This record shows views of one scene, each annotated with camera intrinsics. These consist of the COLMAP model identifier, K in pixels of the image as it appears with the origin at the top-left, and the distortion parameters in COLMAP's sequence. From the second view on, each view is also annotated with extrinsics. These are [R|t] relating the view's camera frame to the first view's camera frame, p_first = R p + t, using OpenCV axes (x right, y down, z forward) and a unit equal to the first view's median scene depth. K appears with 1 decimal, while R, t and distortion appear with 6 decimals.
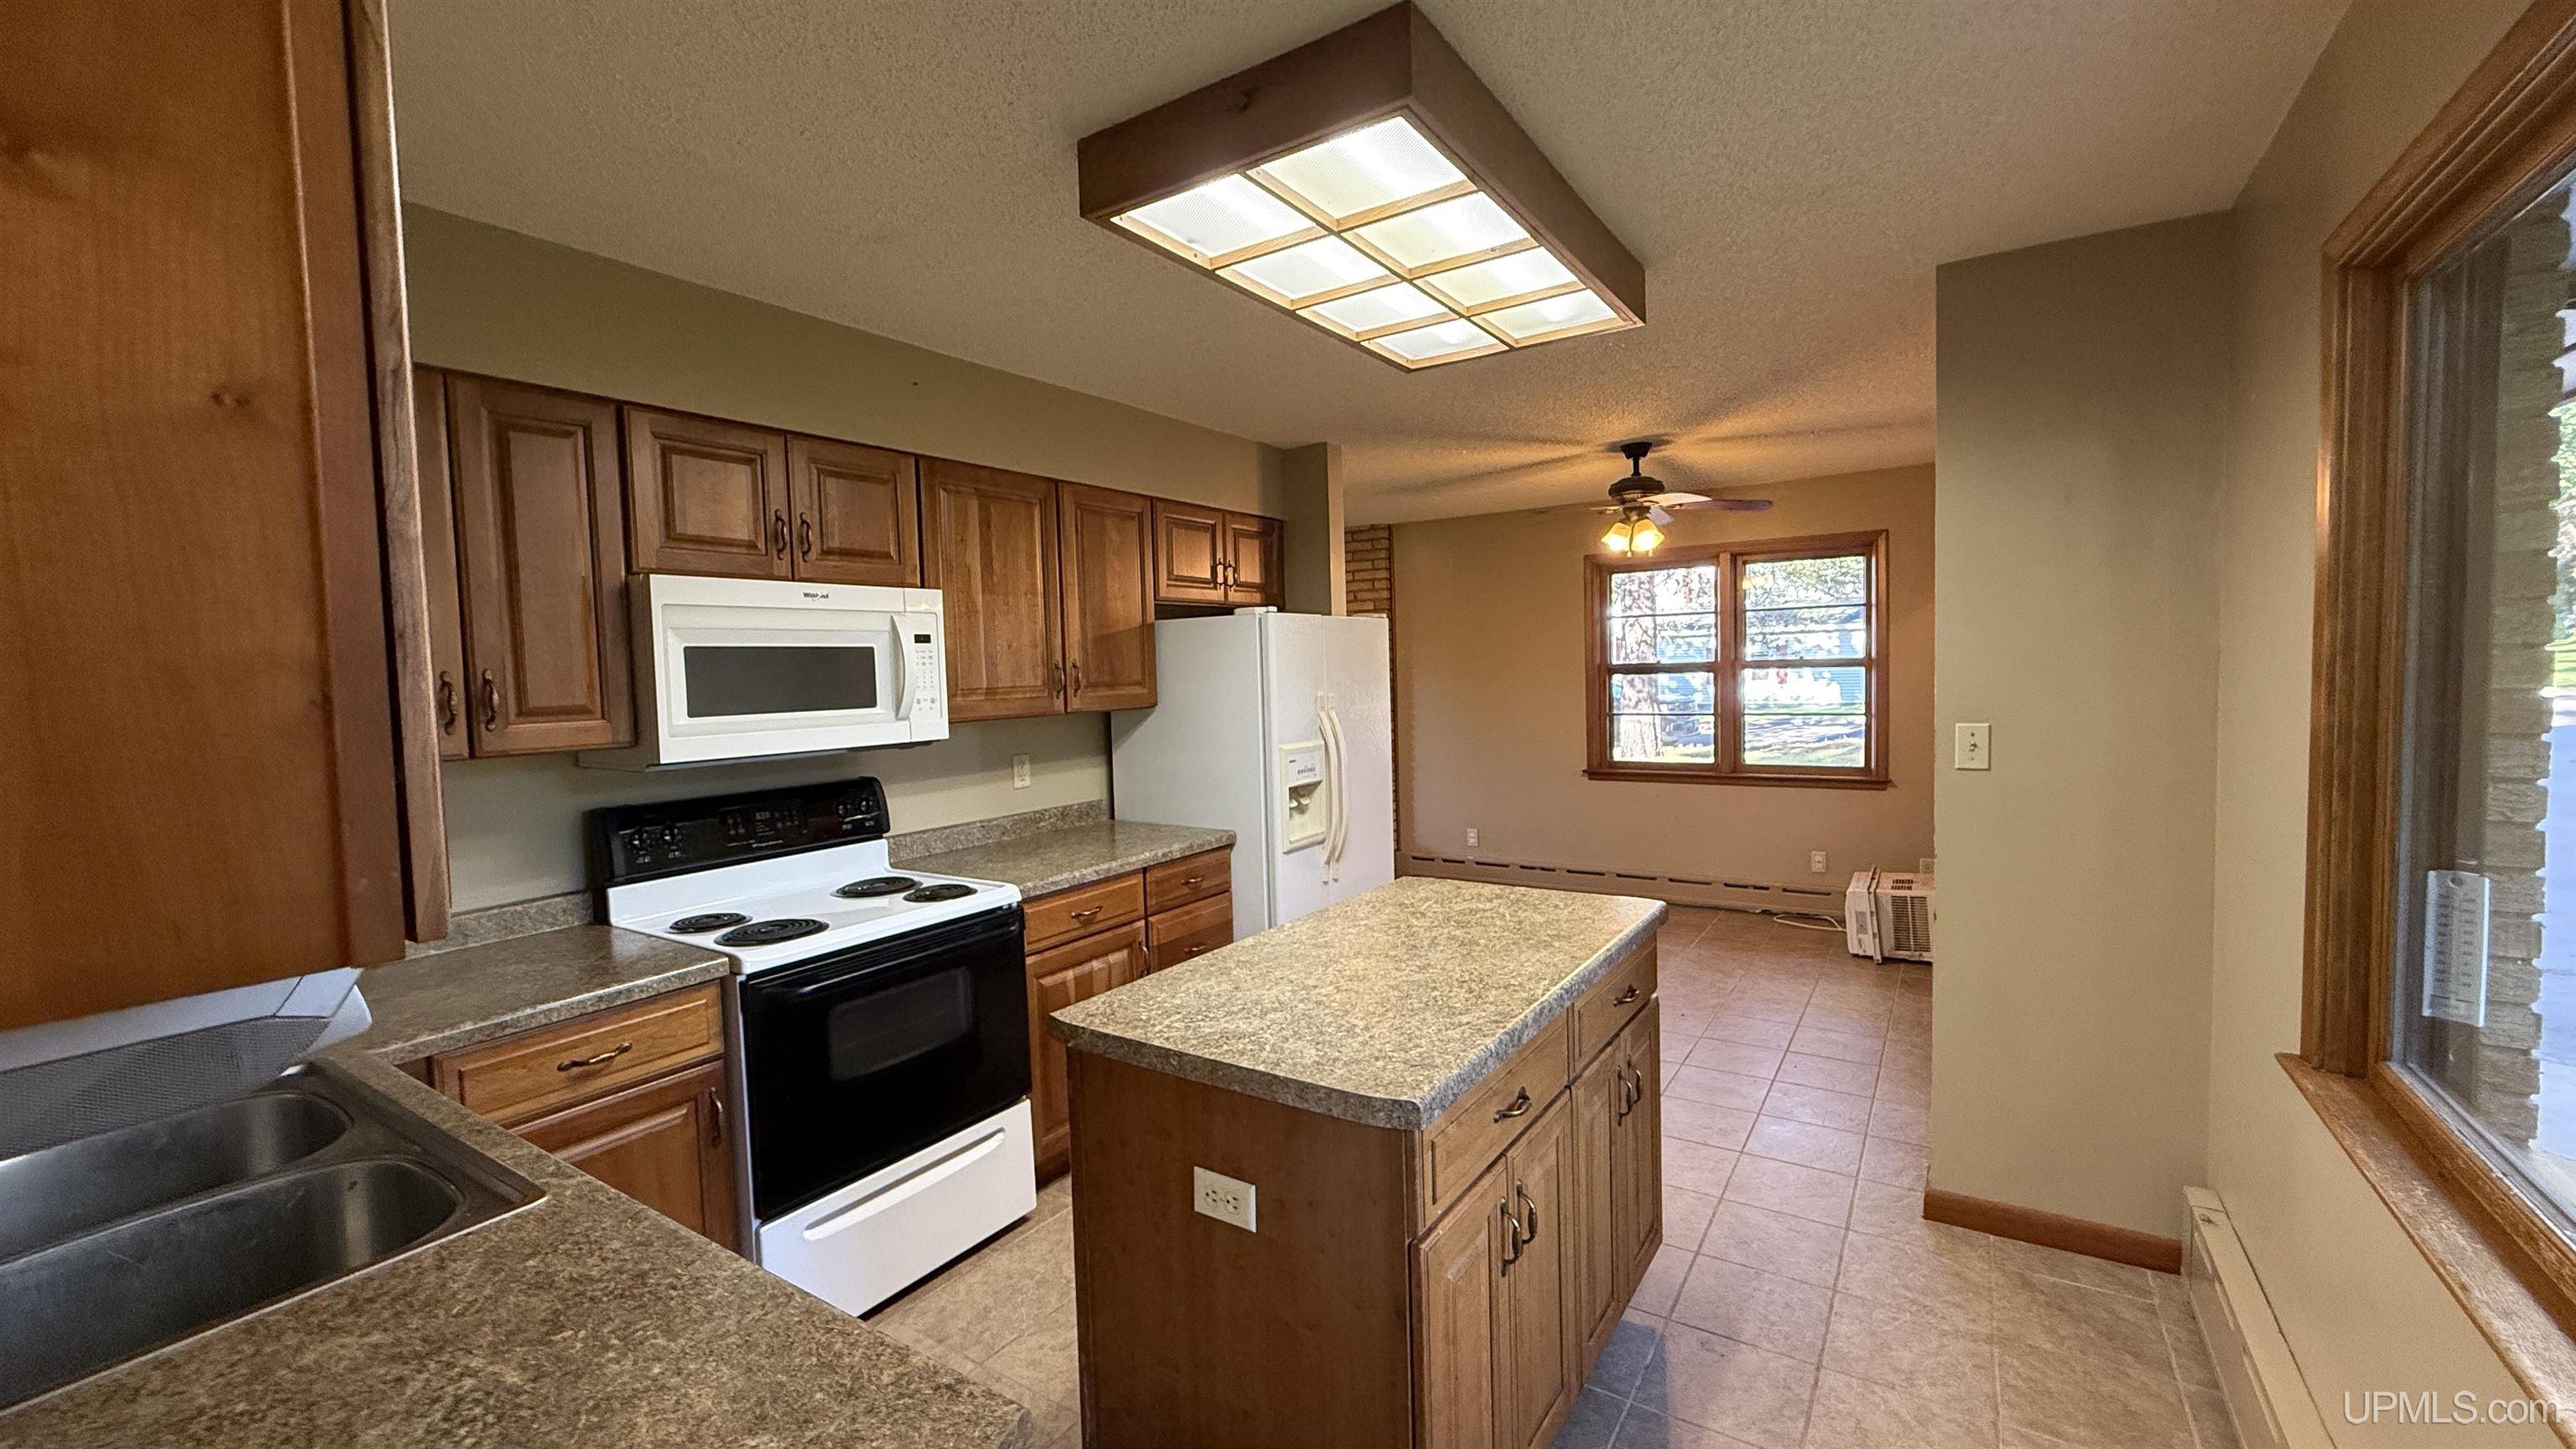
lens RADIAL K [[1027.6, 0, 1281.8], [0, 1027.6, 719.1], [0, 0, 1]] dist [0.002820, -0.000616]
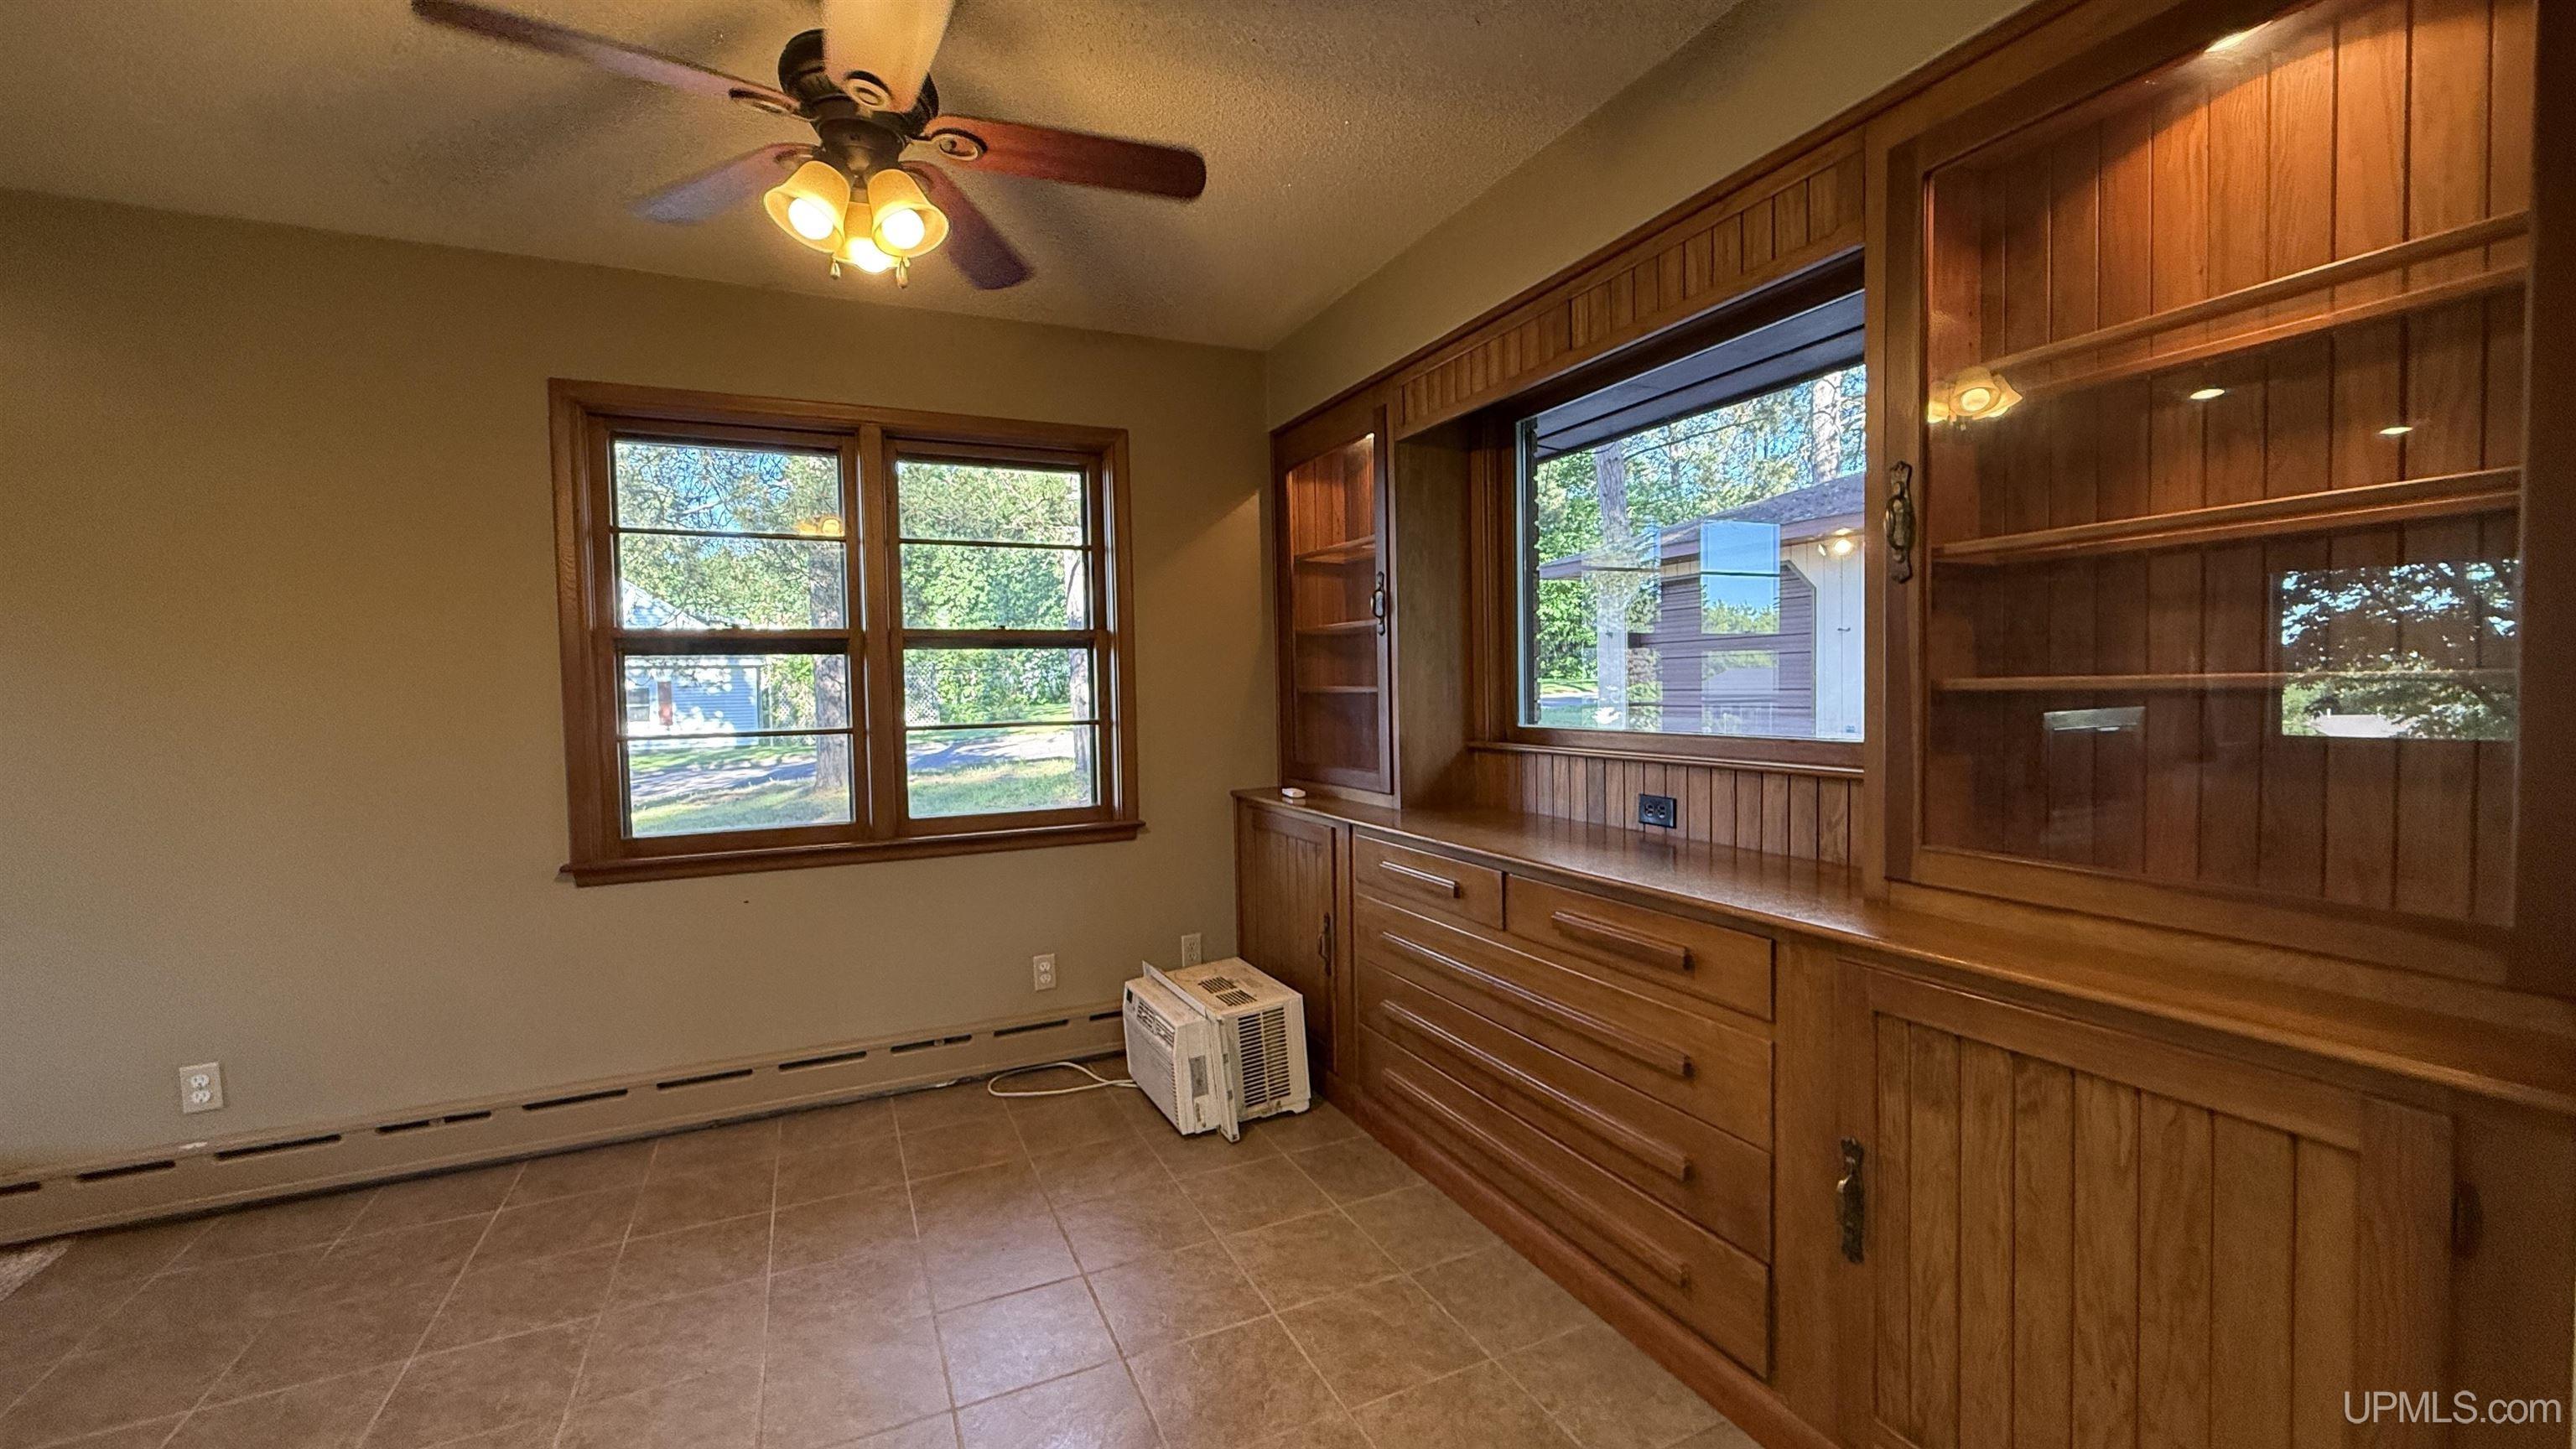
lens RADIAL K [[1027.6, 0, 1287.2], [0, 1027.6, 722.0], [0, 0, 1]] dist [0.002820, -0.000616]
pose [[0.522180, -0.003579, 0.852828, 0.085975], [0.048471, 0.998499, -0.025488, 0.015863], [-0.851457, 0.054647, 0.521570, 0.541425]]
